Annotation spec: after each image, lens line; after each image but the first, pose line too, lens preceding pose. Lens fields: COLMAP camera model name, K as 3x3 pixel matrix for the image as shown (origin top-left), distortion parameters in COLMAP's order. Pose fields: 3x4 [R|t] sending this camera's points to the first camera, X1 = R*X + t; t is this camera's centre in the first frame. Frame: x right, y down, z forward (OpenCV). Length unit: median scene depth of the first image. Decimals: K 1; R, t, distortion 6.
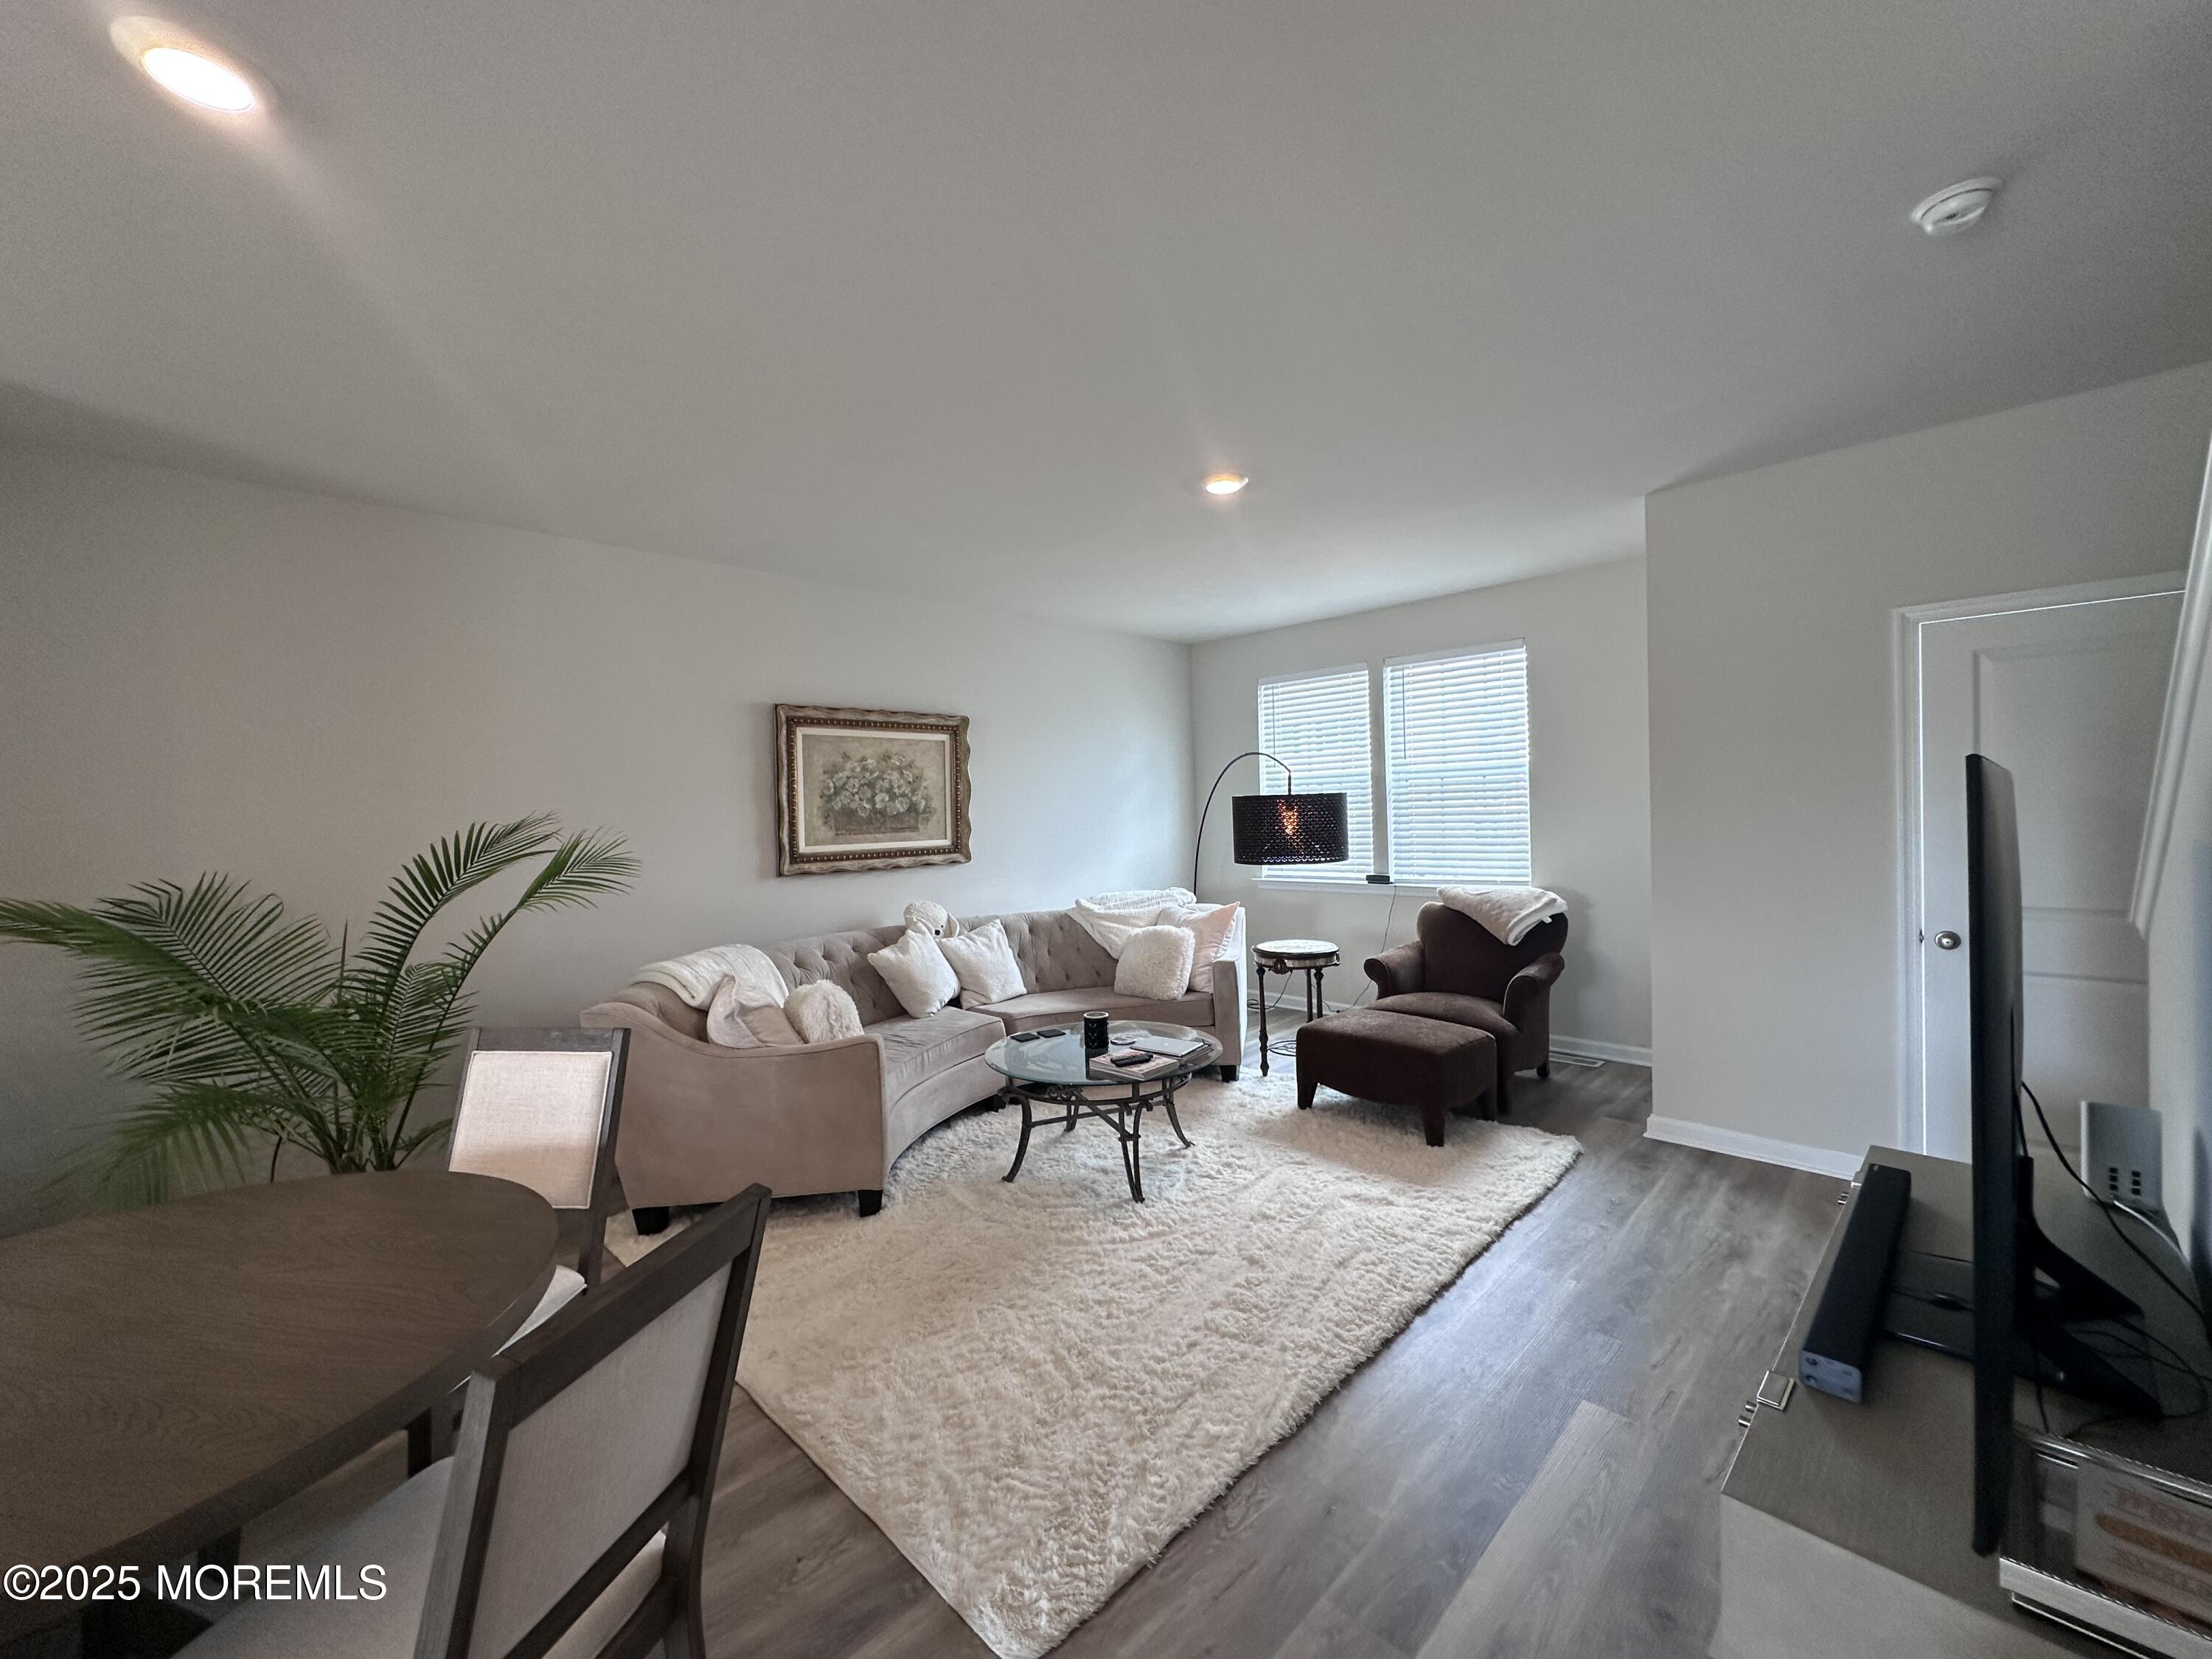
lens RADIAL K [[885.1, 0, 1106.0], [0, 885.1, 829.5], [0, 0, 1]] dist [-0.002678, 0.000619]
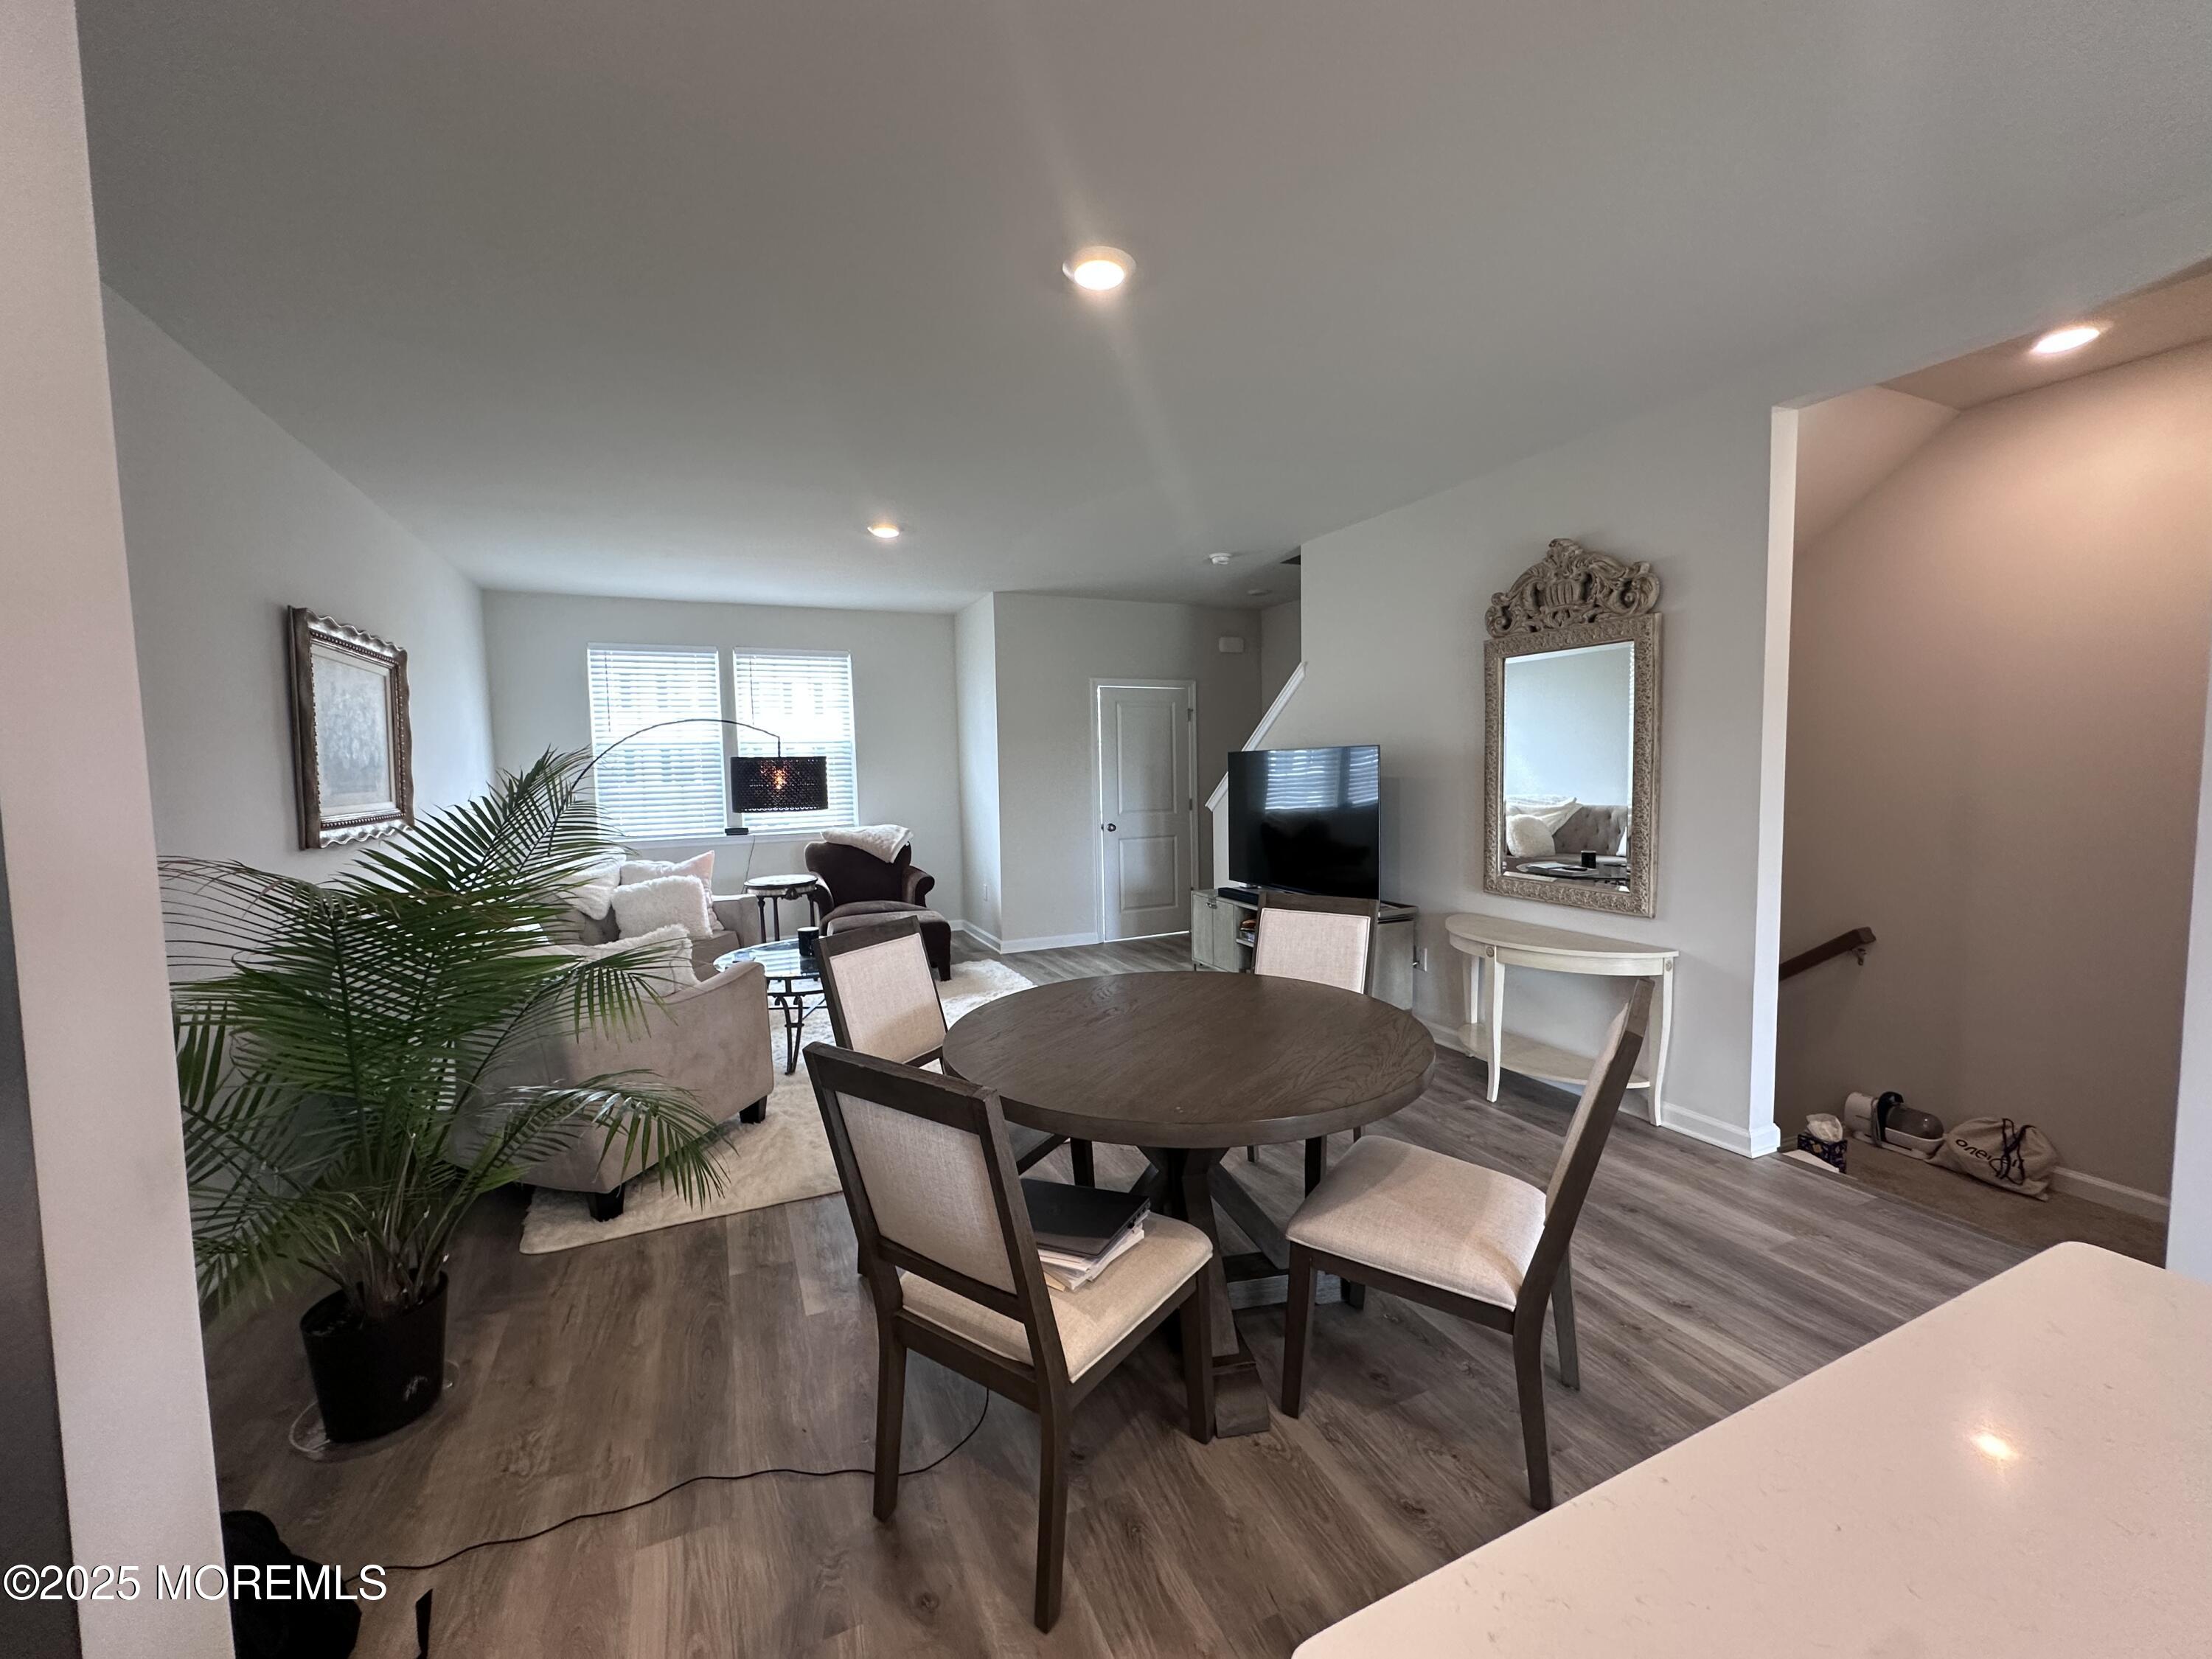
lens RADIAL K [[879.3, 0, 1106.0], [0, 879.3, 829.5], [0, 0, 1]] dist [-0.000674, -0.000003]
pose [[0.343760, -0.046557, 0.937903, -0.740361], [0.030057, 0.998804, 0.038564, 0.026184], [-0.938576, 0.014934, 0.344748, 0.137503]]
